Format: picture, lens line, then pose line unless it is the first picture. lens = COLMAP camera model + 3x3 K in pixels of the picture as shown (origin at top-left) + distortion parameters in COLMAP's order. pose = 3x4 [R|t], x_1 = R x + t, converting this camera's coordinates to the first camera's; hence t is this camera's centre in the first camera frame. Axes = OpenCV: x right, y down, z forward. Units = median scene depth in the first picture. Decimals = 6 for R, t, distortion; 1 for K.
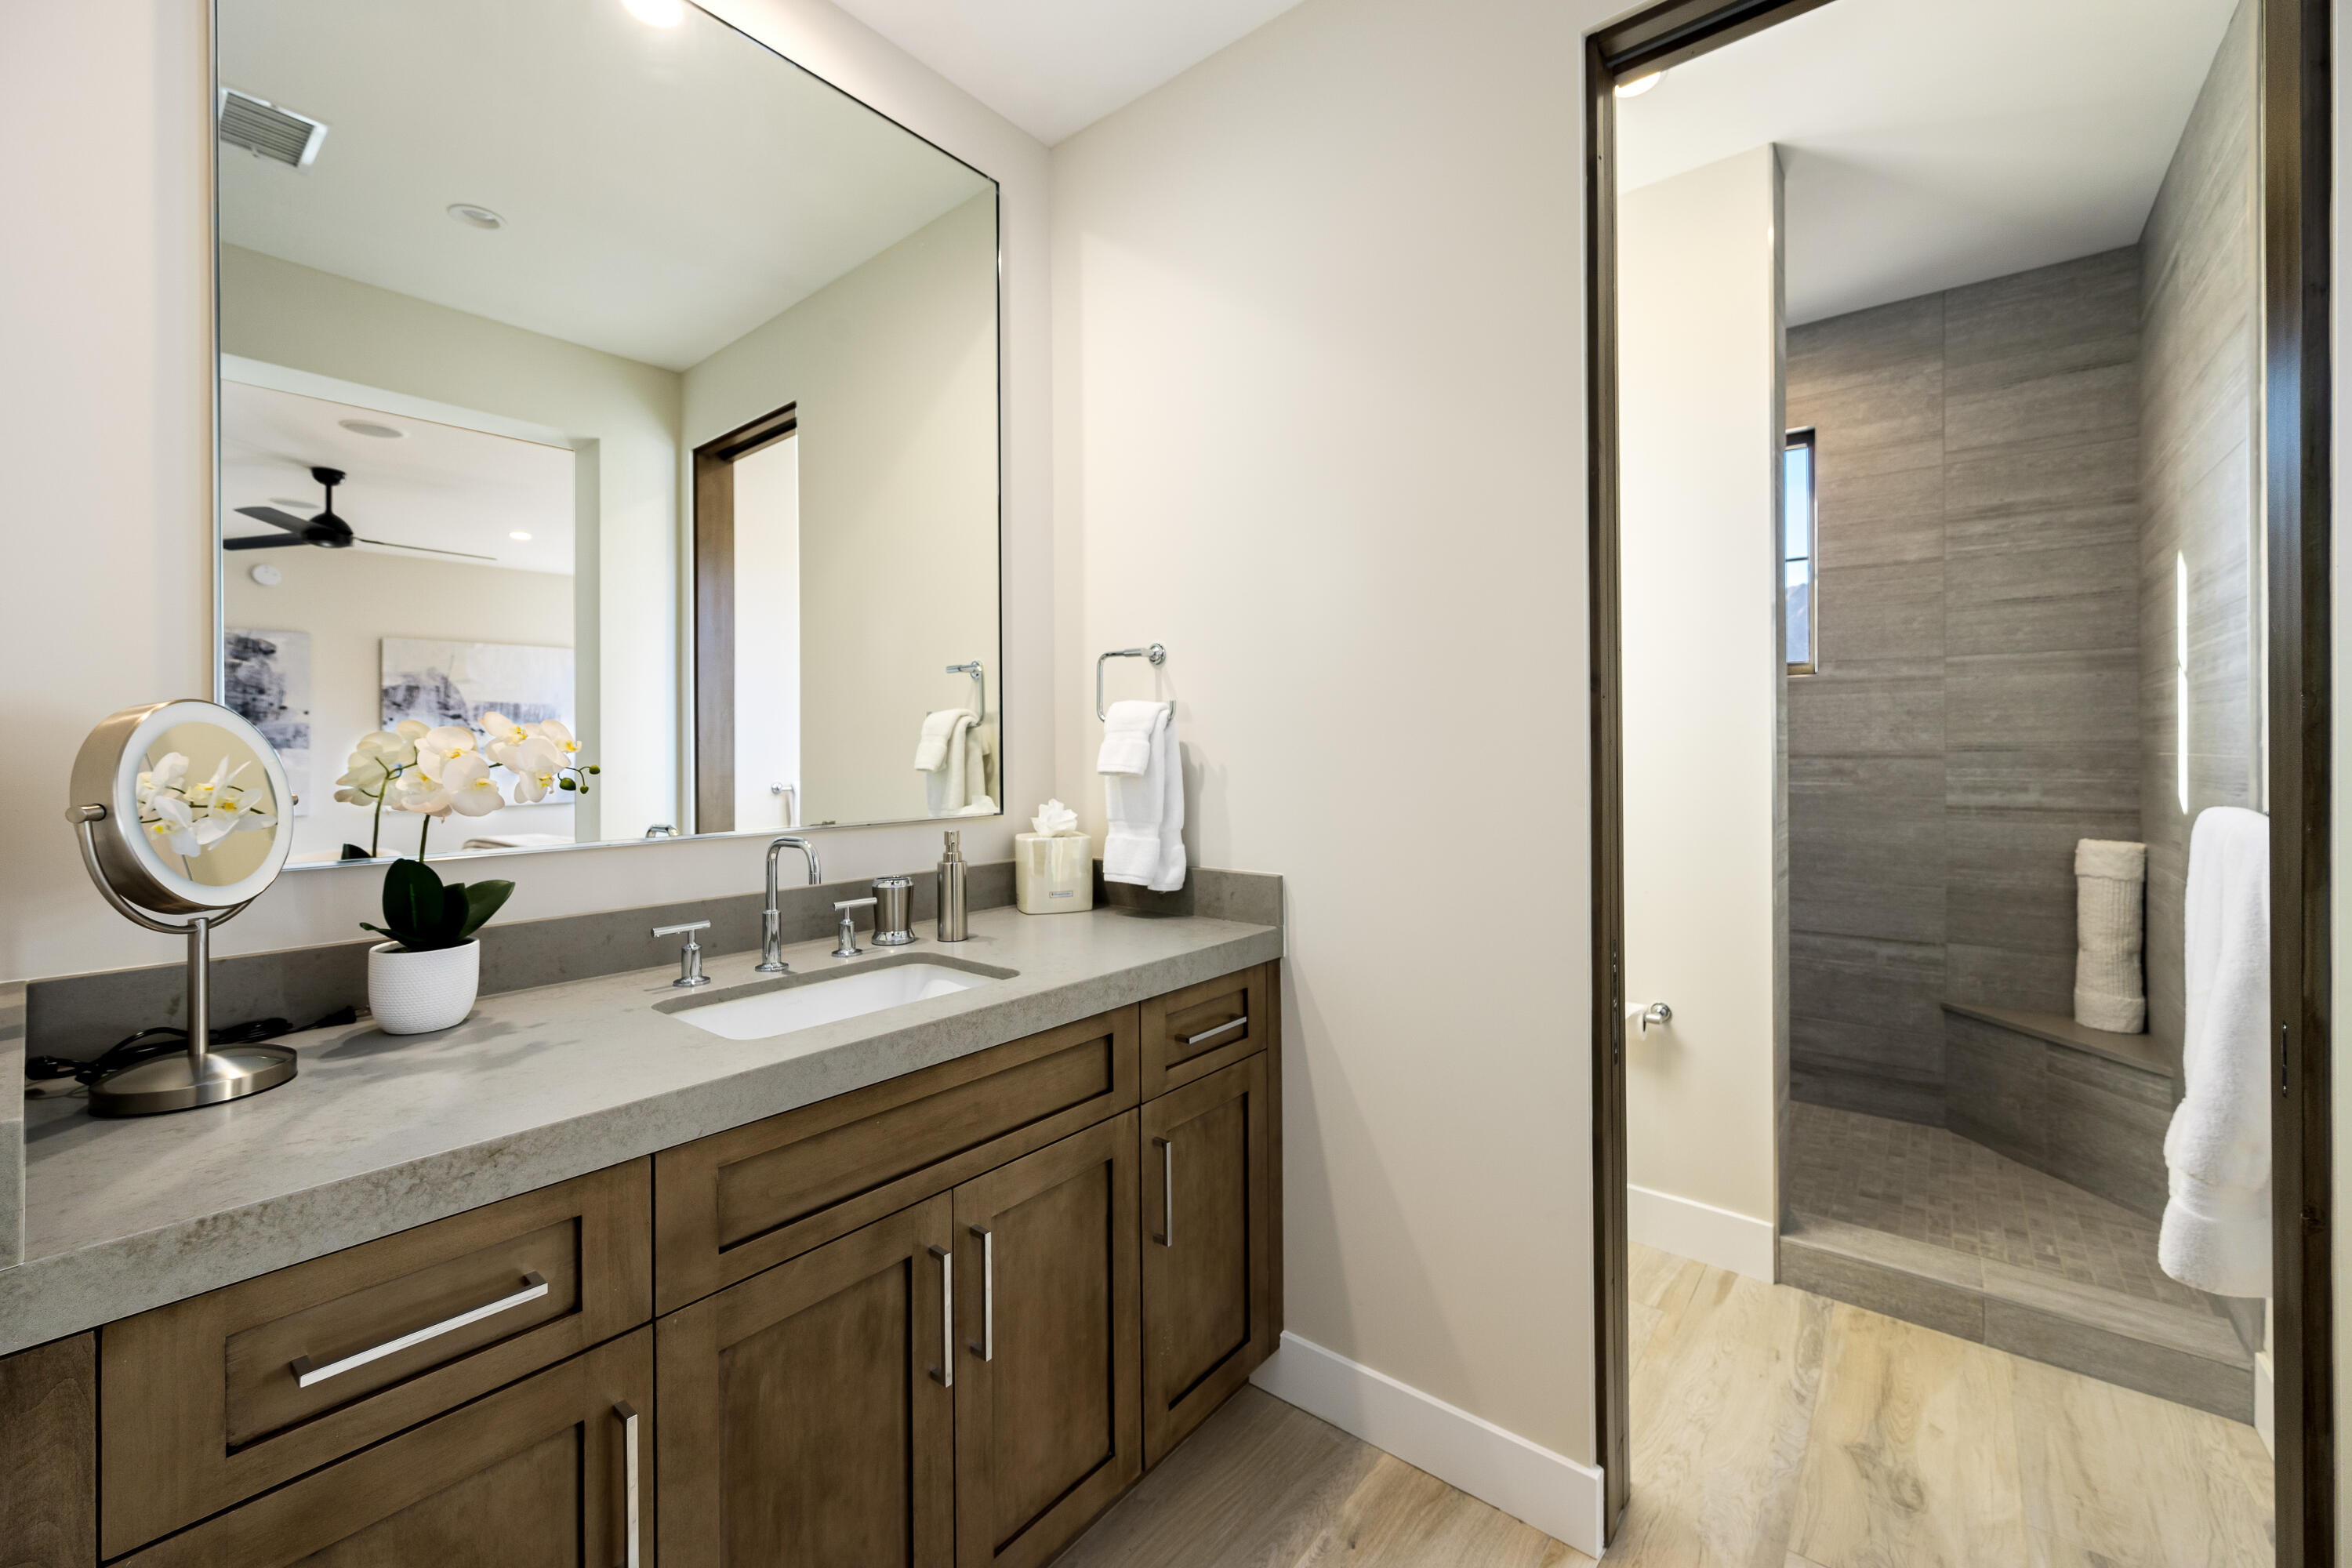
lens RADIAL K [[948.6, 0, 1173.3], [0, 948.6, 765.6], [0, 0, 1]] dist [-0.000907, 0.000390]
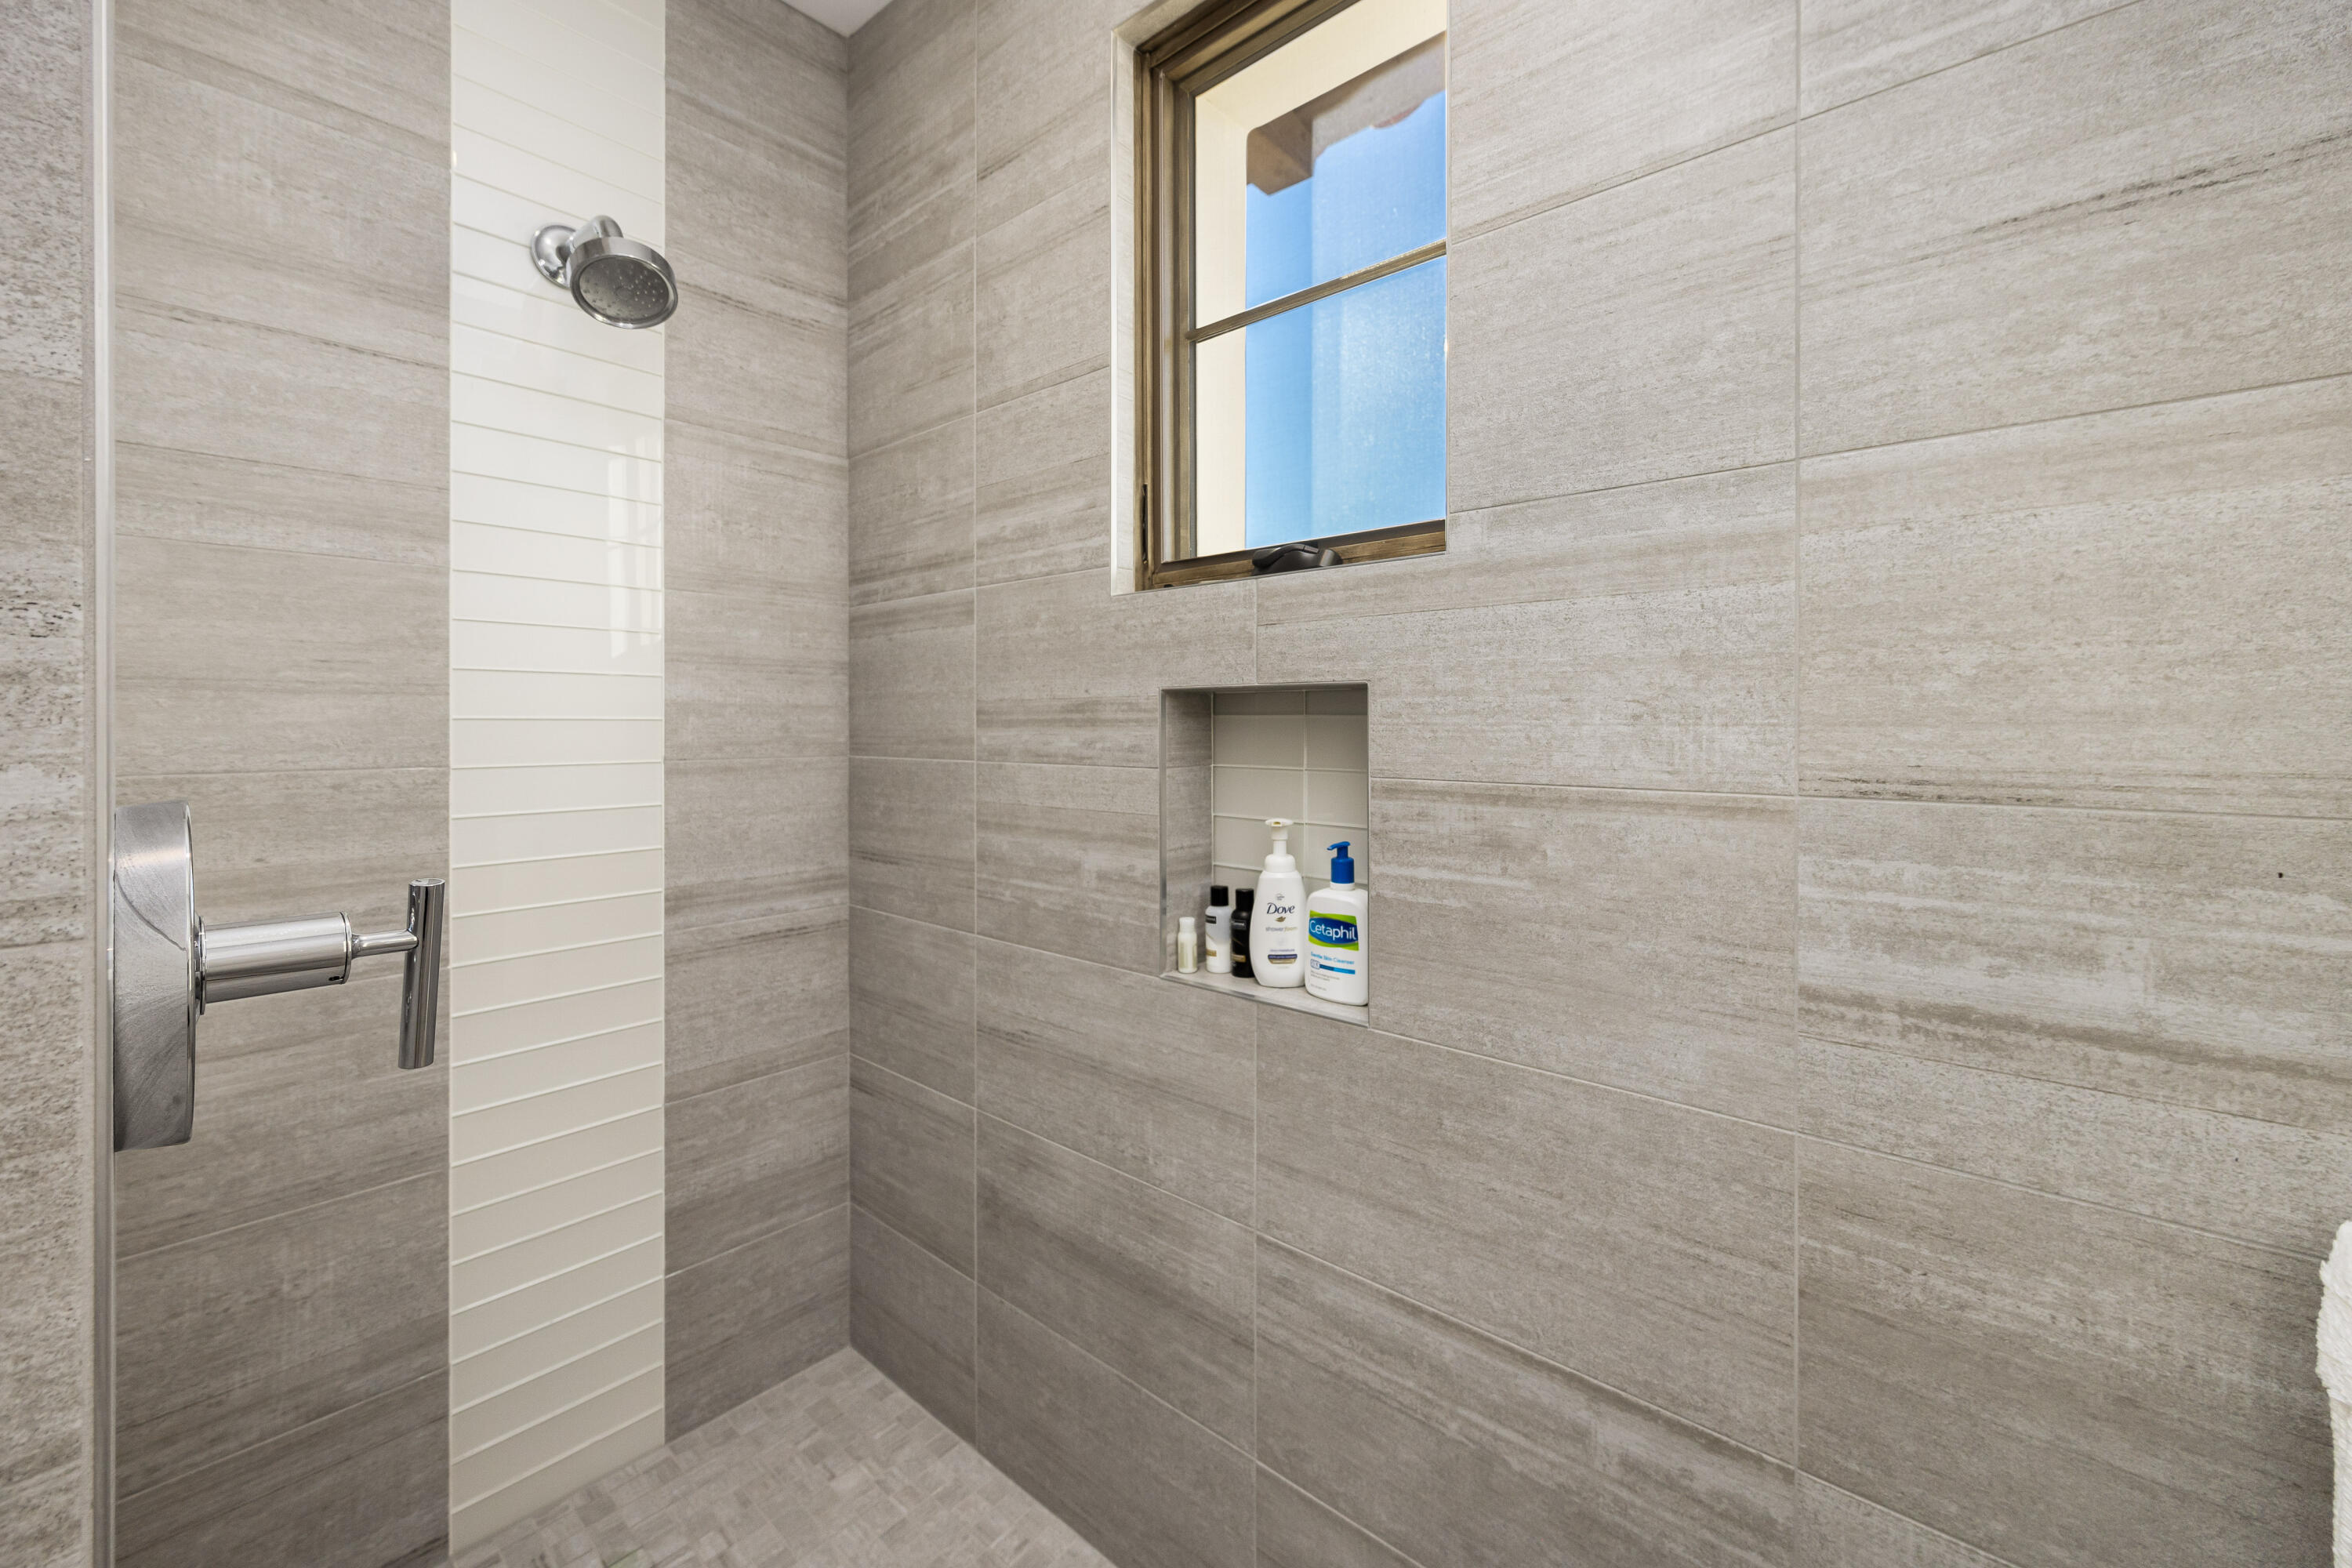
lens RADIAL K [[948.6, 0, 1178.7], [0, 948.6, 741.4], [0, 0, 1]] dist [-0.000907, 0.000390]
pose [[0.999508, 0.007364, -0.030491, 0.632154], [-0.007443, 0.999969, -0.002460, -0.028497], [0.030472, 0.002686, 0.999532, 0.704767]]
